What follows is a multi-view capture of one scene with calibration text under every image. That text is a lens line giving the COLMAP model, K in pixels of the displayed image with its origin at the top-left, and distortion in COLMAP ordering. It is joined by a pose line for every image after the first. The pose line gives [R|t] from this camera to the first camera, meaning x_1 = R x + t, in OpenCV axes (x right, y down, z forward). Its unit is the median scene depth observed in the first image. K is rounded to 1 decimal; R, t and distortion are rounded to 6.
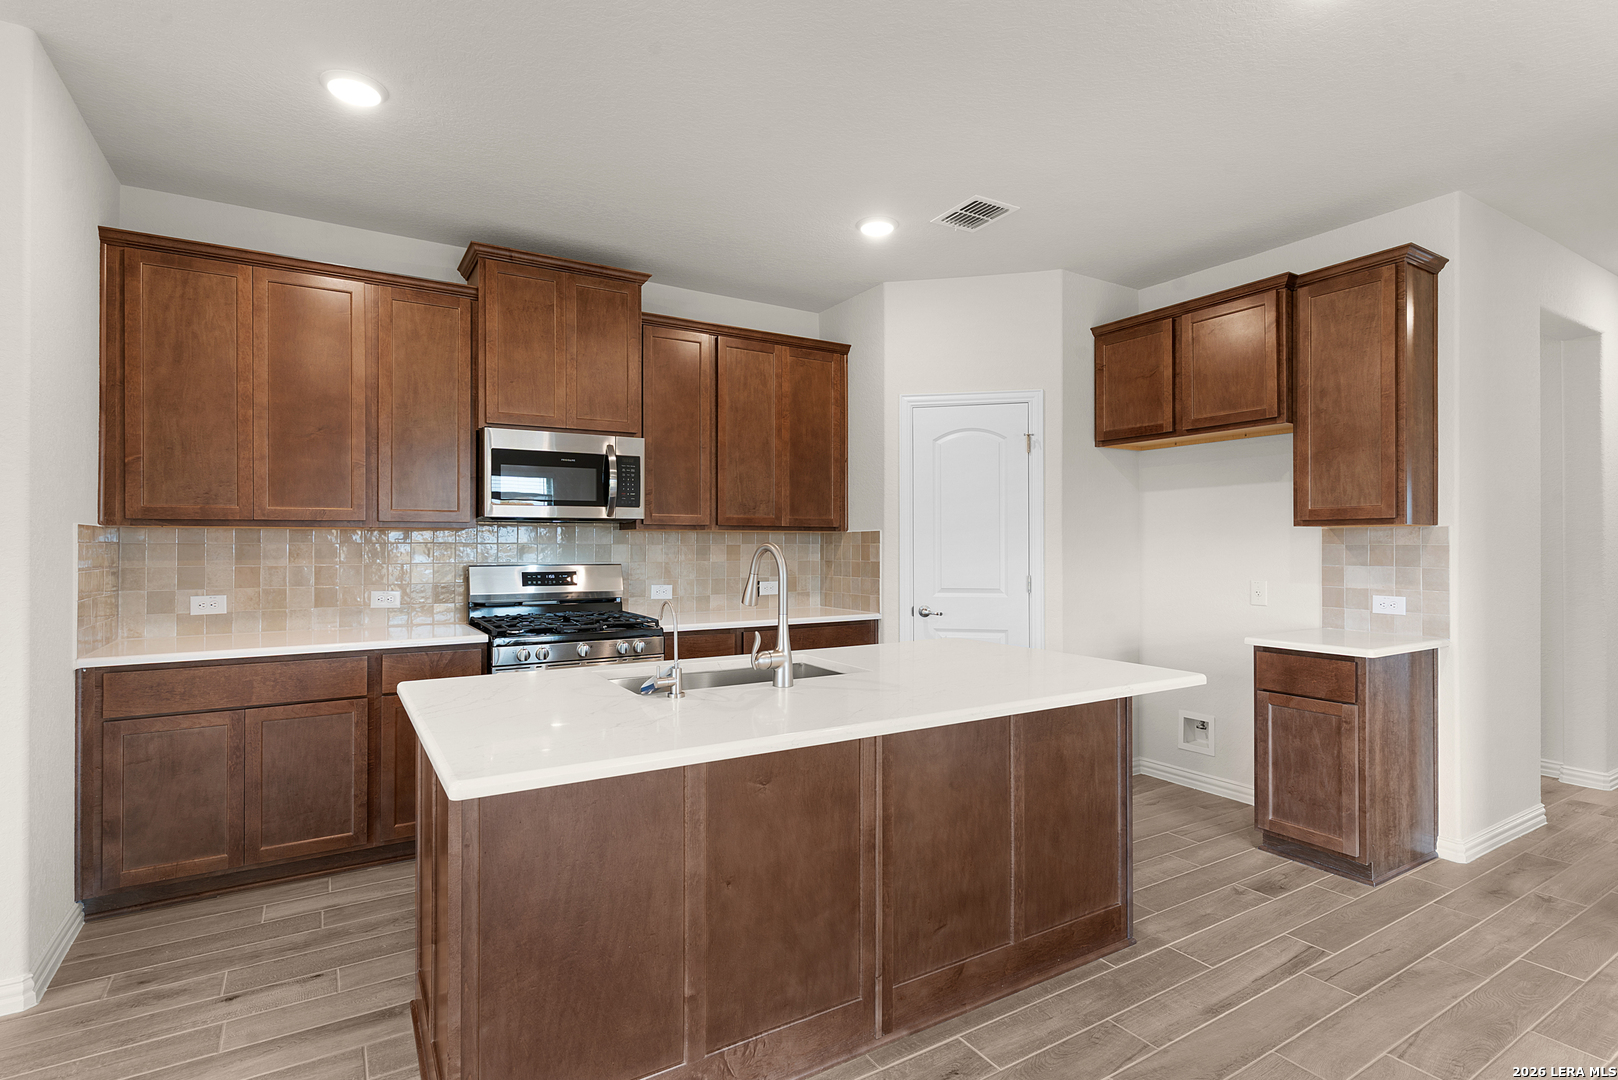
lens RADIAL K [[787.3, 0, 796.9], [0, 787.3, 541.4], [0, 0, 1]] dist [0.002004, -0.001174]
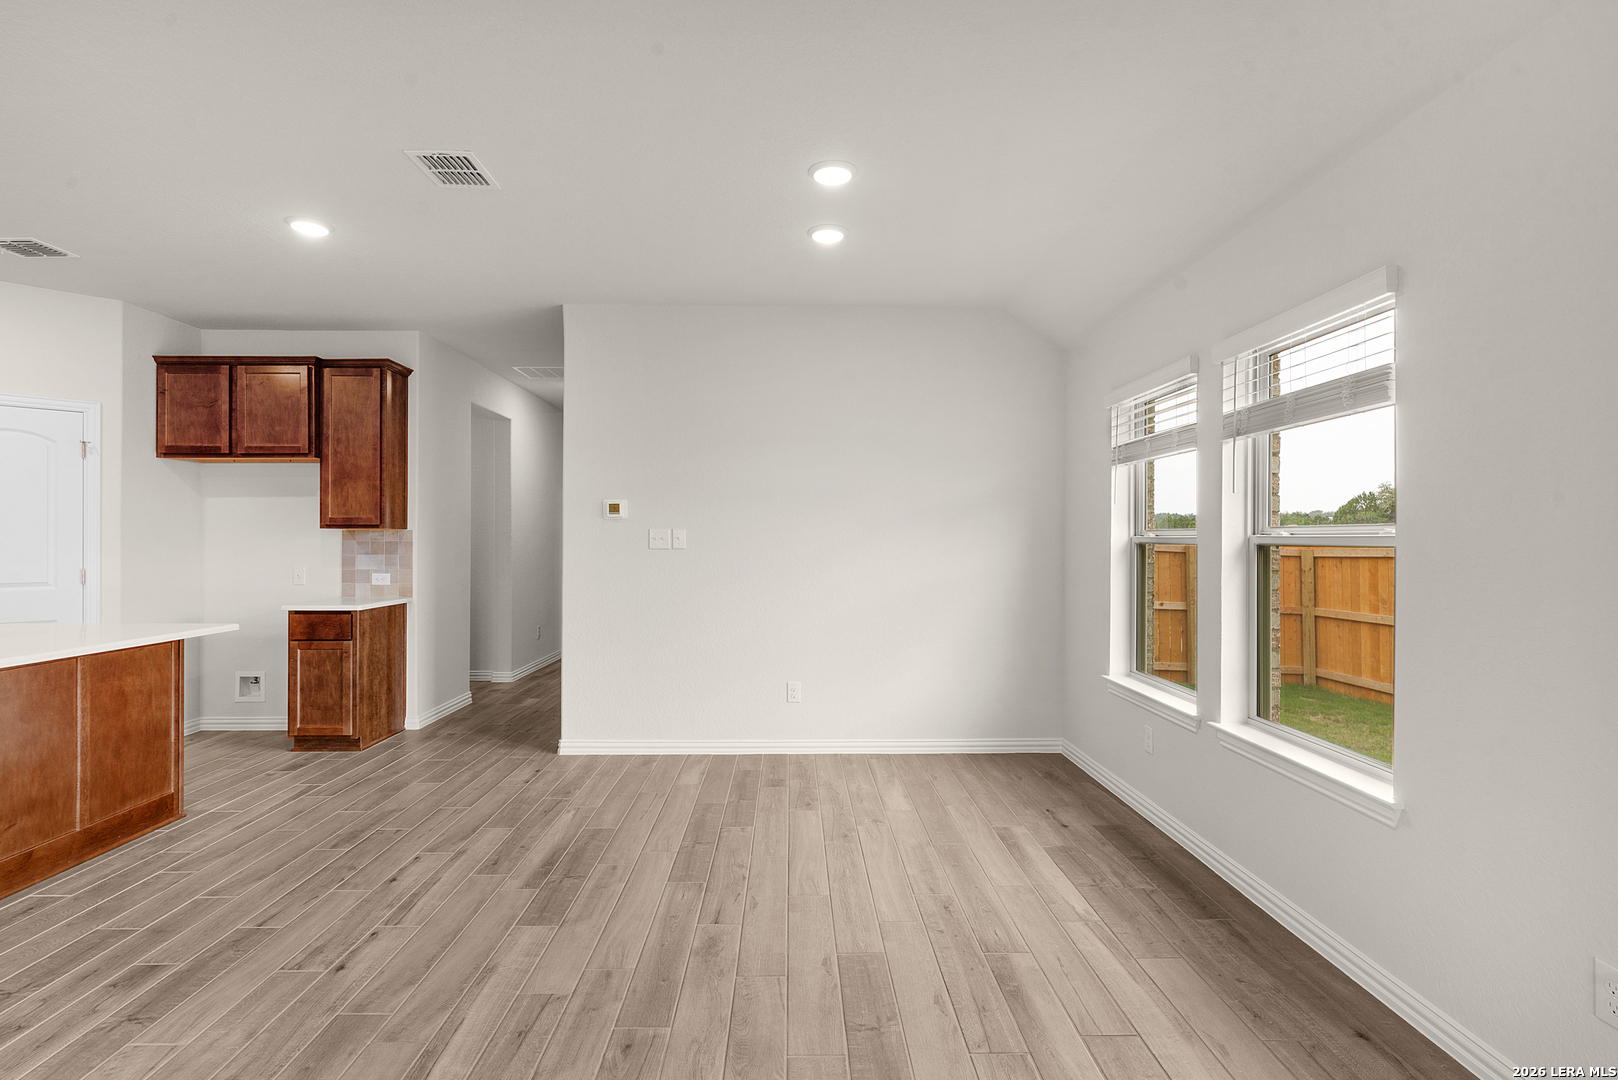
lens RADIAL K [[808.8, 0, 824.4], [0, 808.8, 536.0], [0, 0, 1]] dist [0.001811, -0.000426]
pose [[0.499945, 0.004772, 0.866044, -0.220930], [-0.003711, 0.999987, -0.003368, -0.003901], [-0.866049, -0.001530, 0.499957, -0.611565]]
